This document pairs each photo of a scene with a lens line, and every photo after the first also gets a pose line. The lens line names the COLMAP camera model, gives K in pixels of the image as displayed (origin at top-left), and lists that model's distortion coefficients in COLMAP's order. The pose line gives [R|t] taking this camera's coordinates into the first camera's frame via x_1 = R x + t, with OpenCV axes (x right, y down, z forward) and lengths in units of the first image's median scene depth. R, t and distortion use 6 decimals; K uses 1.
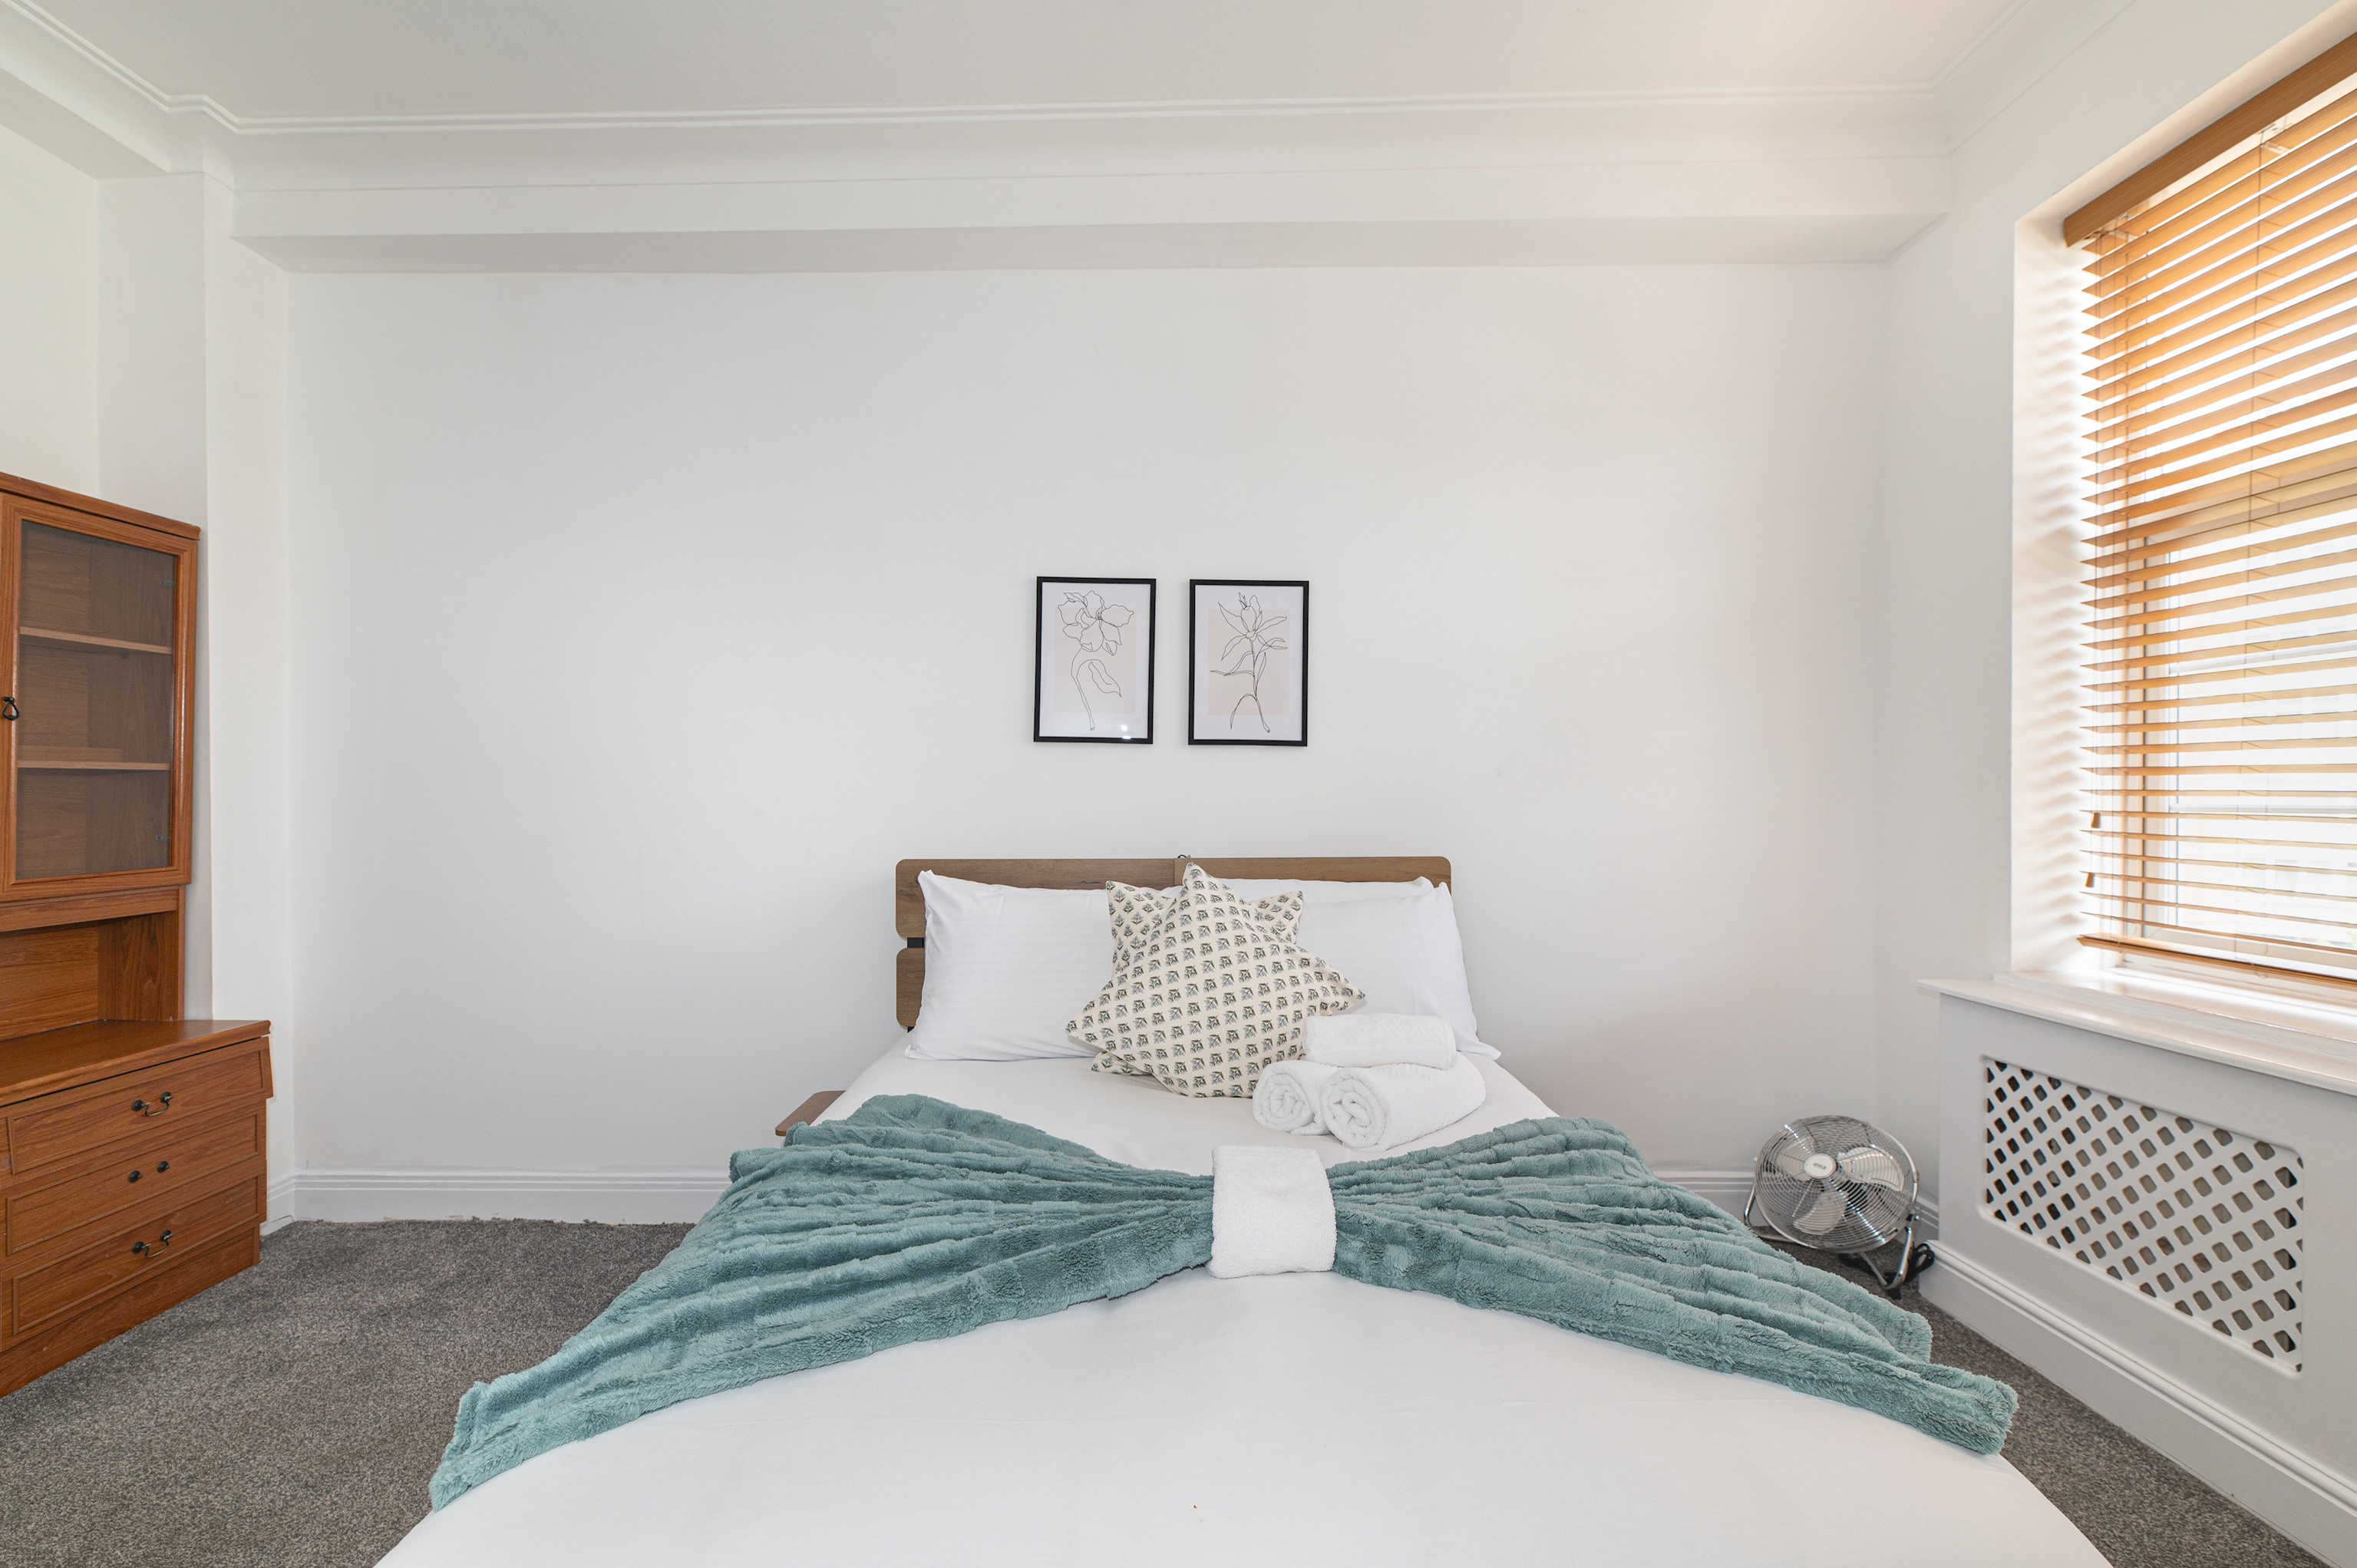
lens RADIAL K [[1027.2, 0, 1158.0], [0, 1027.2, 812.6], [0, 0, 1]] dist [0.002051, -0.001225]
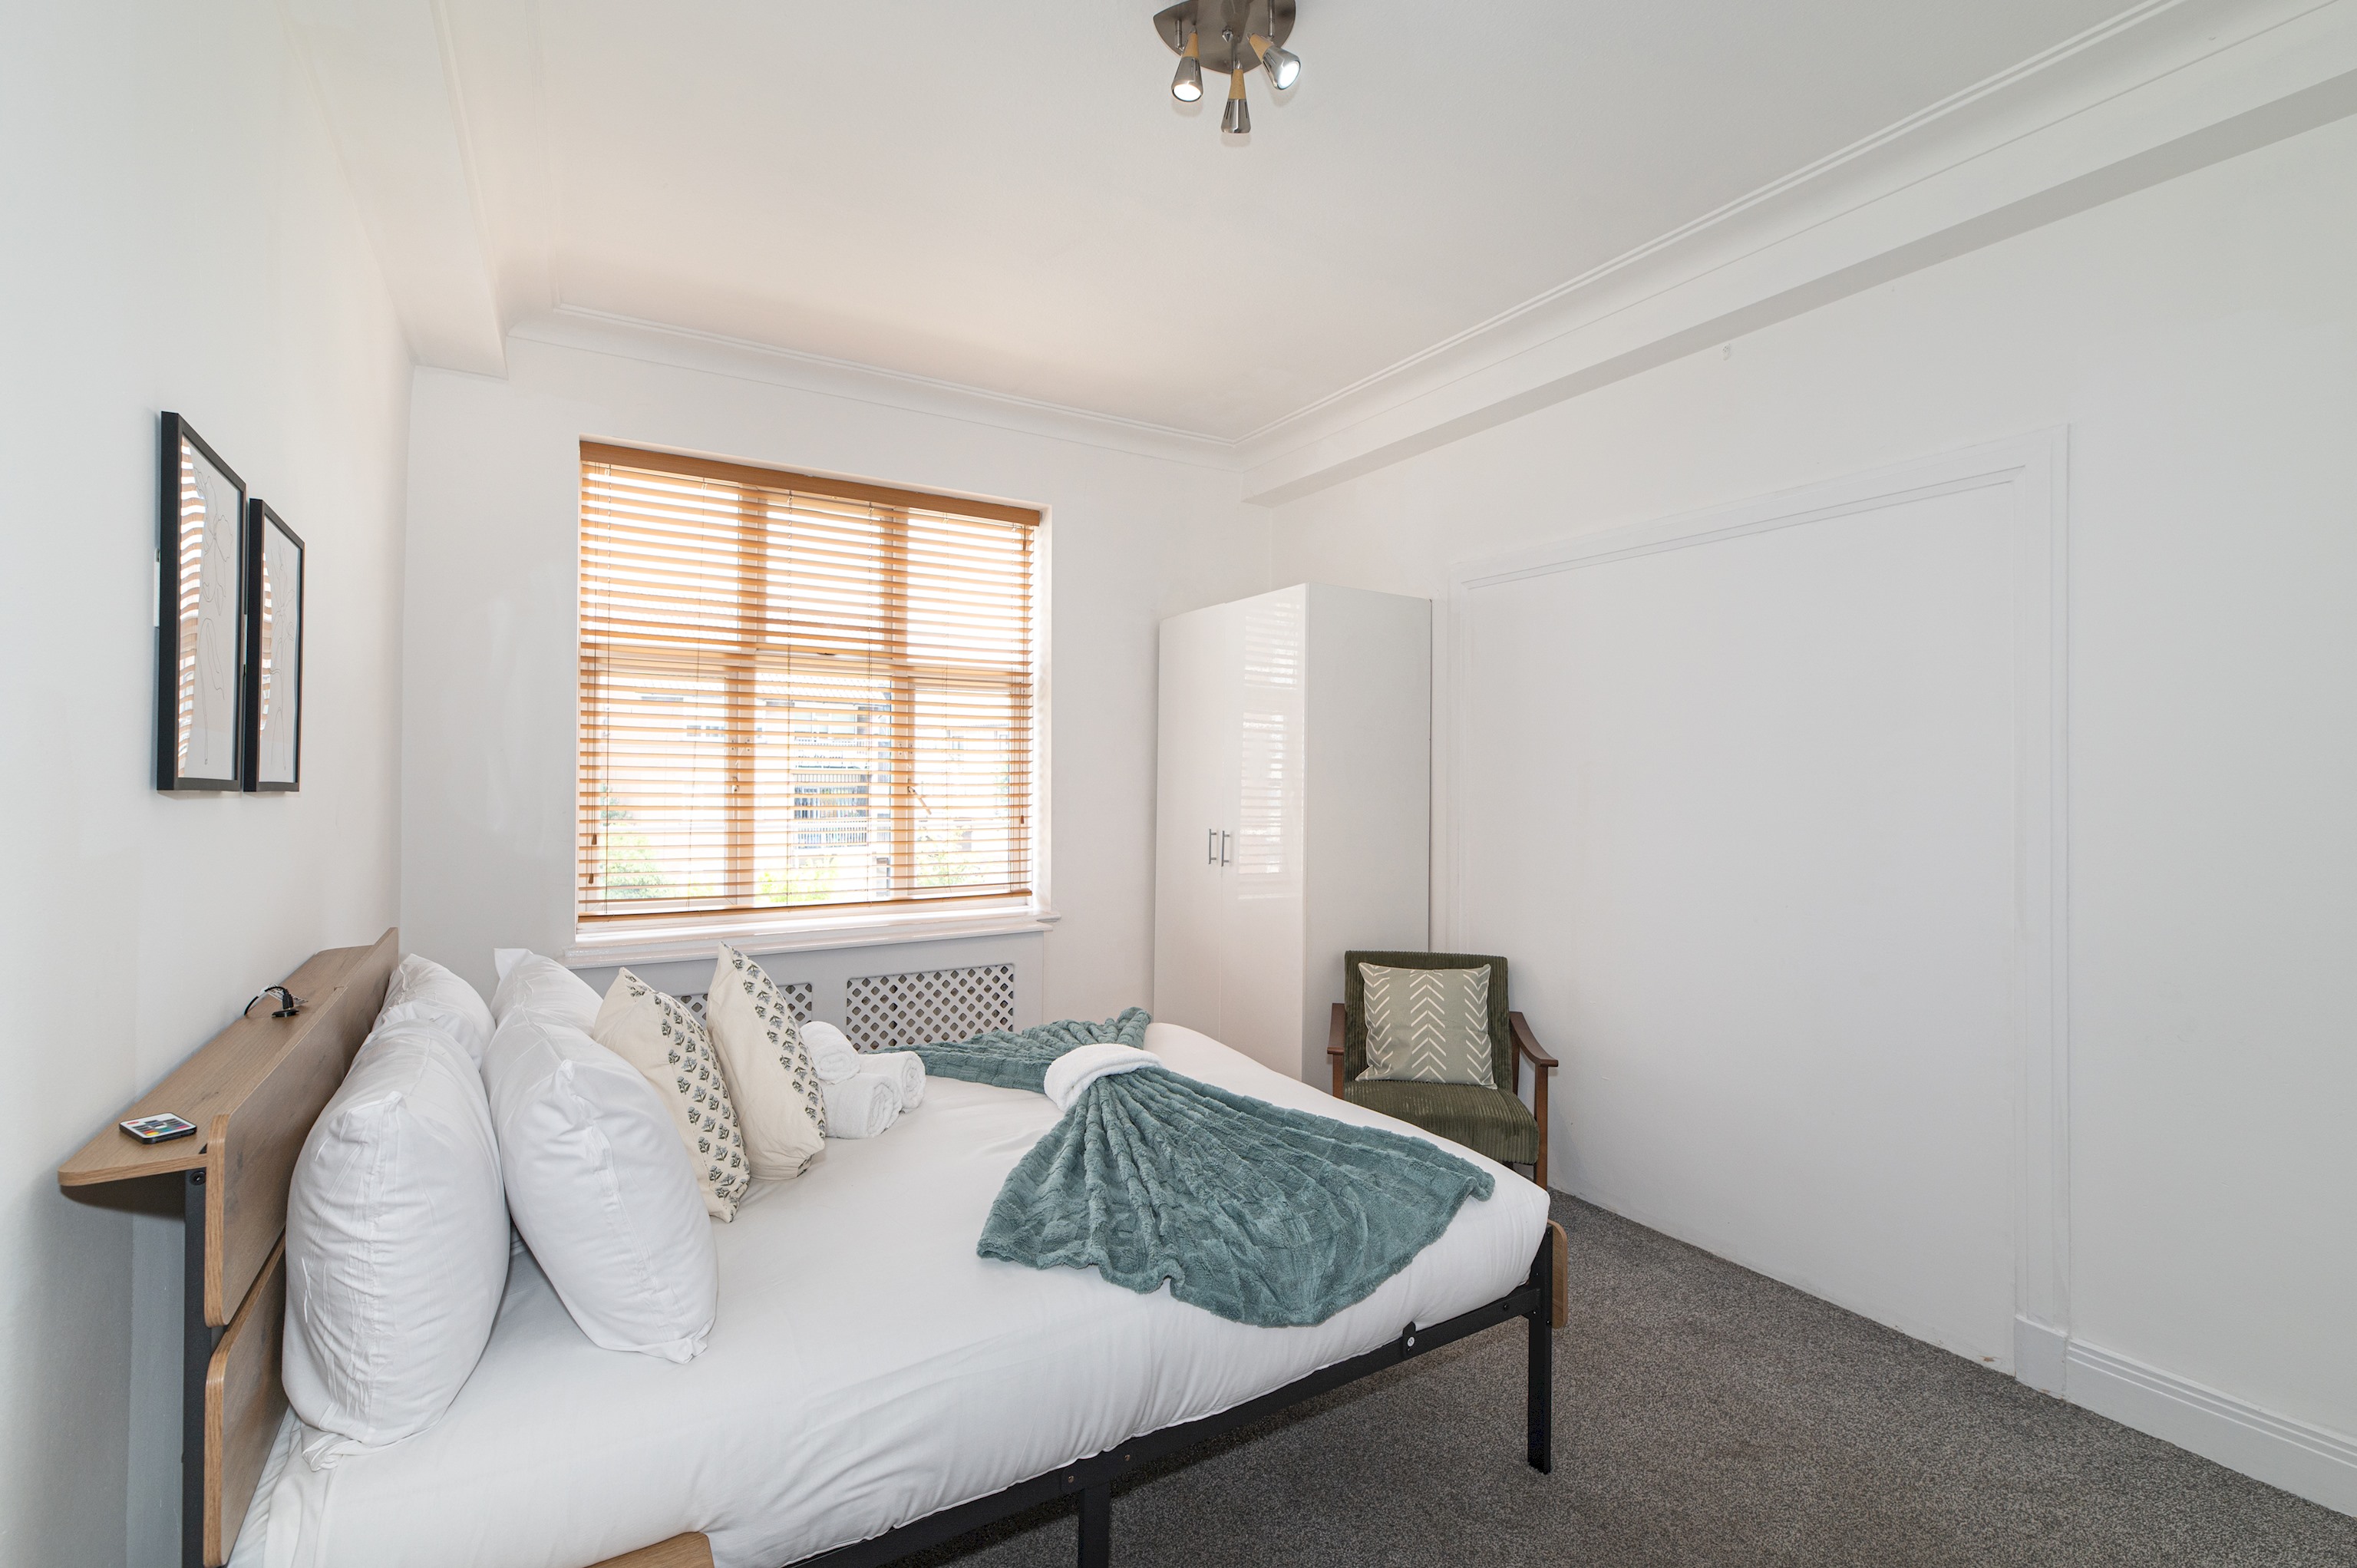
lens RADIAL K [[1027.2, 0, 1164.3], [0, 1027.2, 785.5], [0, 0, 1]] dist [0.002051, -0.001225]
pose [[-0.504607, -0.008179, 0.863311, -0.834666], [0.005889, 0.999899, 0.012915, -0.087052], [-0.863329, 0.011601, -0.504508, 1.007035]]
